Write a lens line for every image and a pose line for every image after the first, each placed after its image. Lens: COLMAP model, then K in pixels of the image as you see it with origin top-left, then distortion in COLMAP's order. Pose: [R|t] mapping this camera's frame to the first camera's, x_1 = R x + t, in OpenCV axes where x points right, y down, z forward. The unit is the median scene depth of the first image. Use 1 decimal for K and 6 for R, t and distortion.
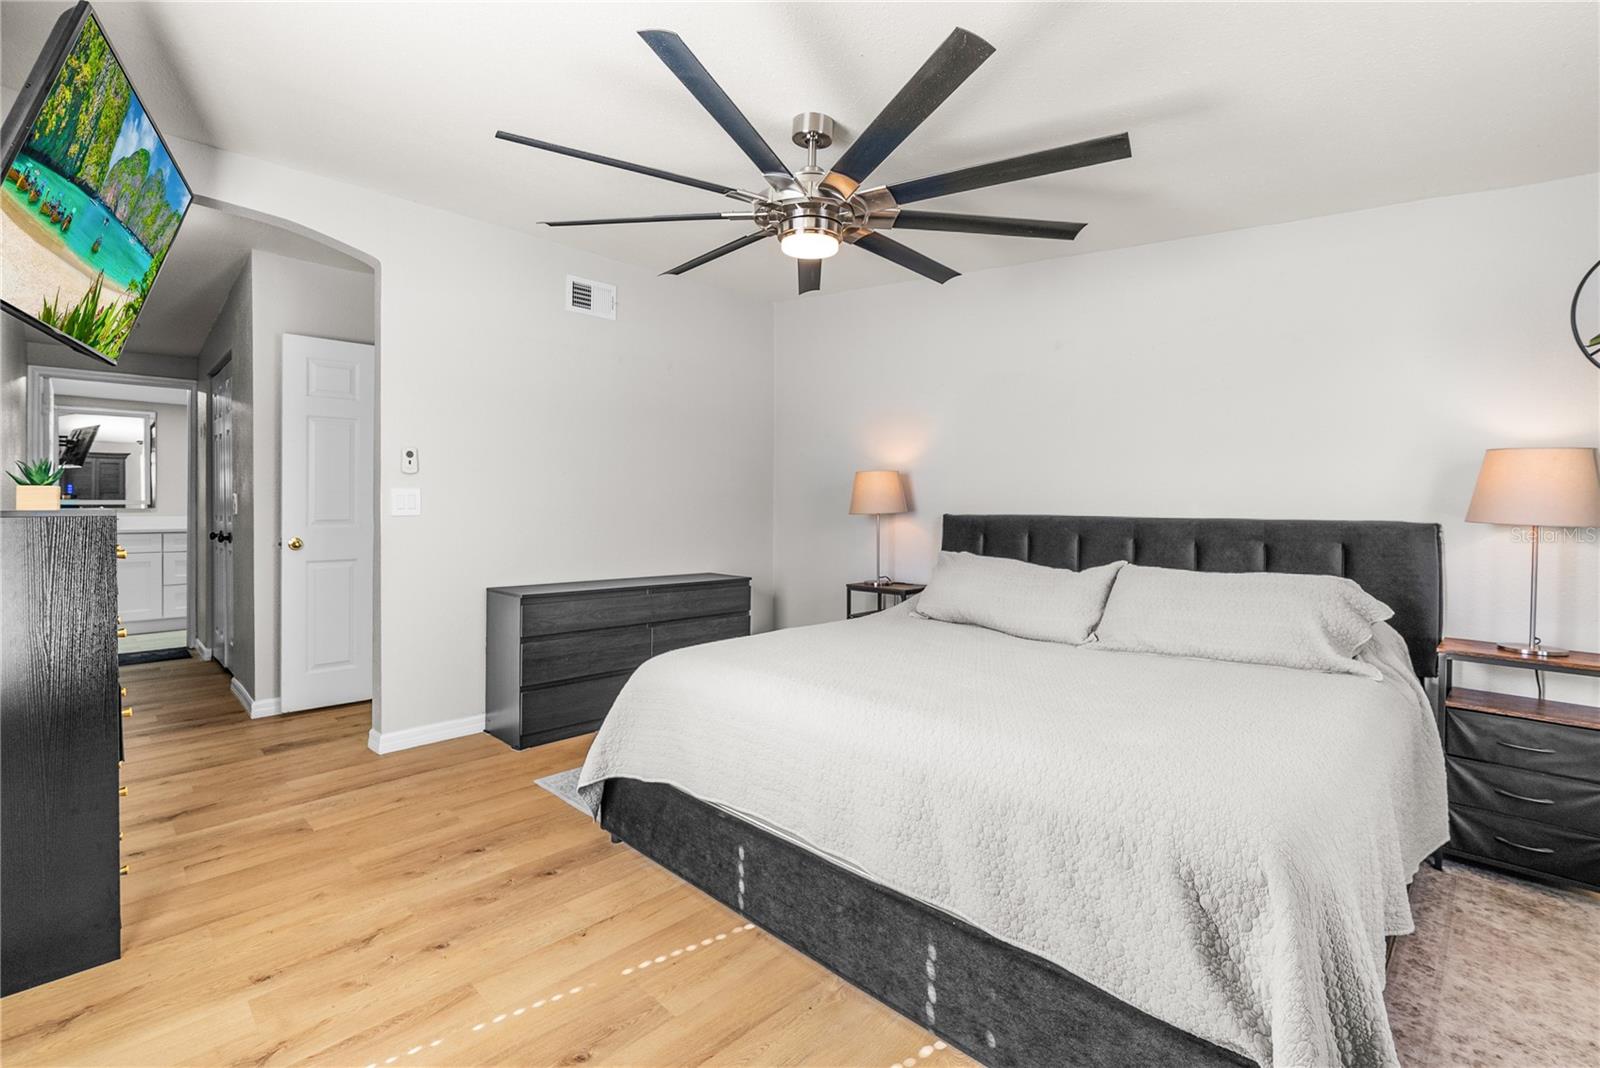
lens RADIAL K [[726.7, 0, 805.1], [0, 726.7, 524.9], [0, 0, 1]] dist [-0.004326, 0.000377]
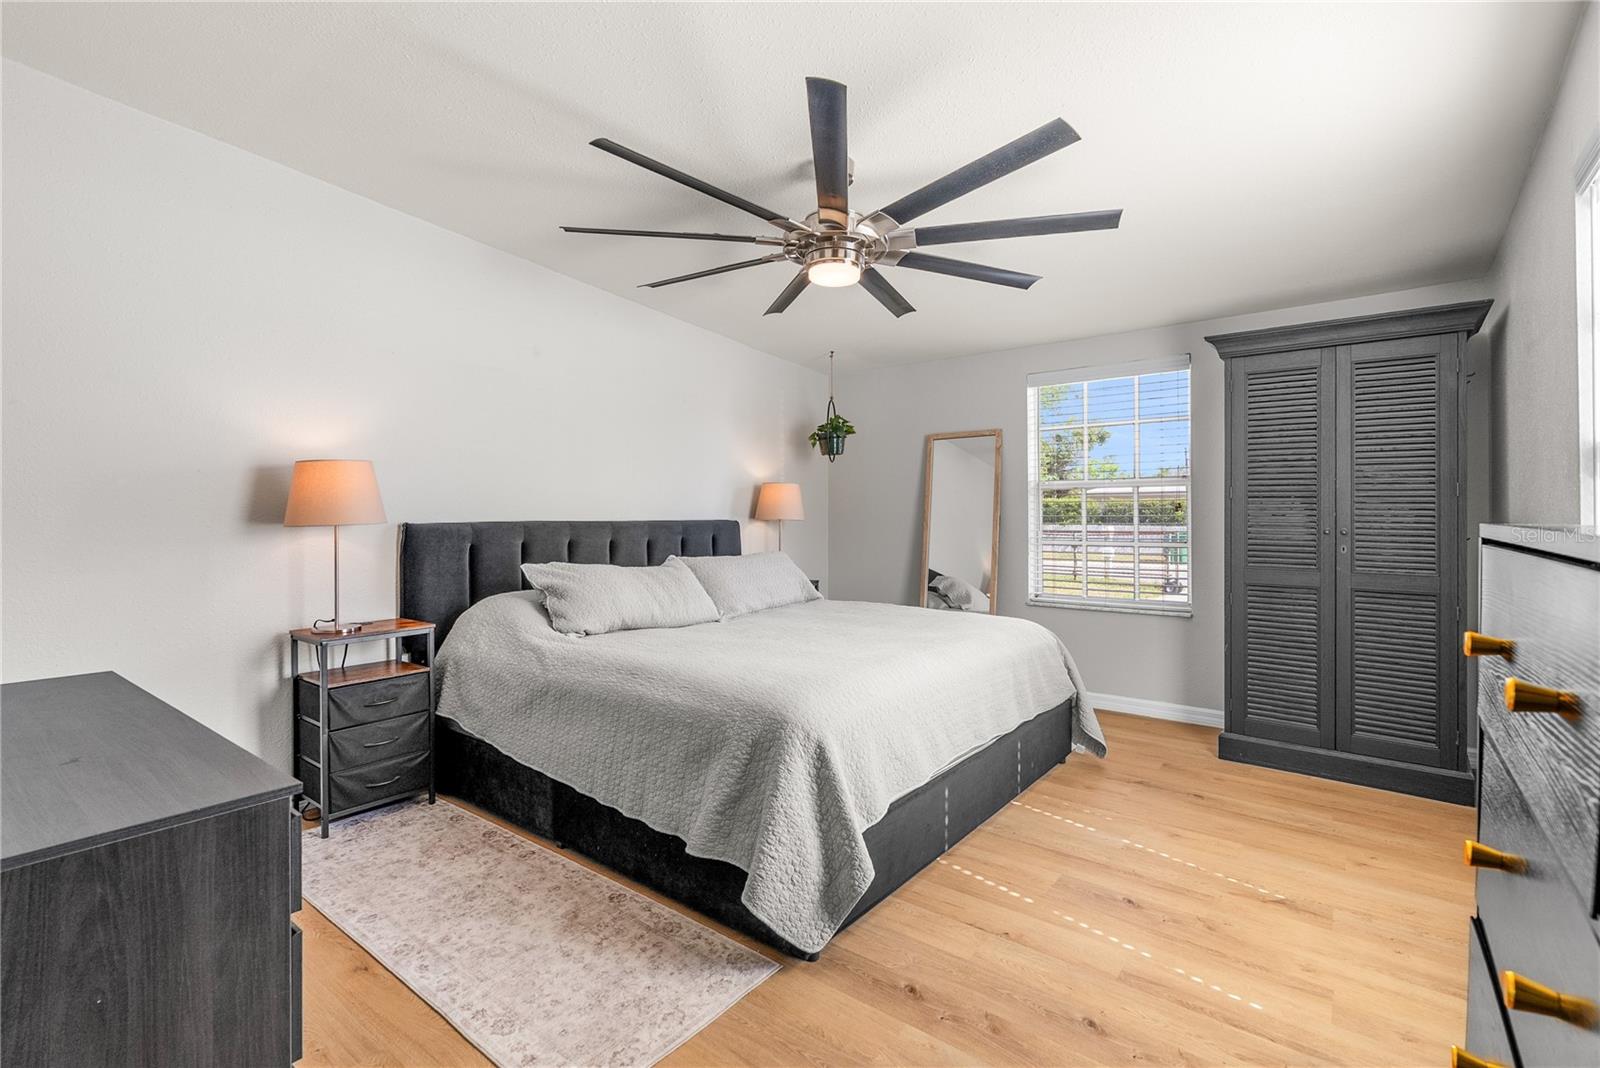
lens RADIAL K [[726.7, 0, 805.1], [0, 726.7, 524.9], [0, 0, 1]] dist [-0.004326, 0.000377]
pose [[-0.109914, -0.022340, 0.993690, -1.182604], [0.024972, 0.999370, 0.025230, -0.038425], [-0.993627, 0.027587, -0.109287, 1.278771]]
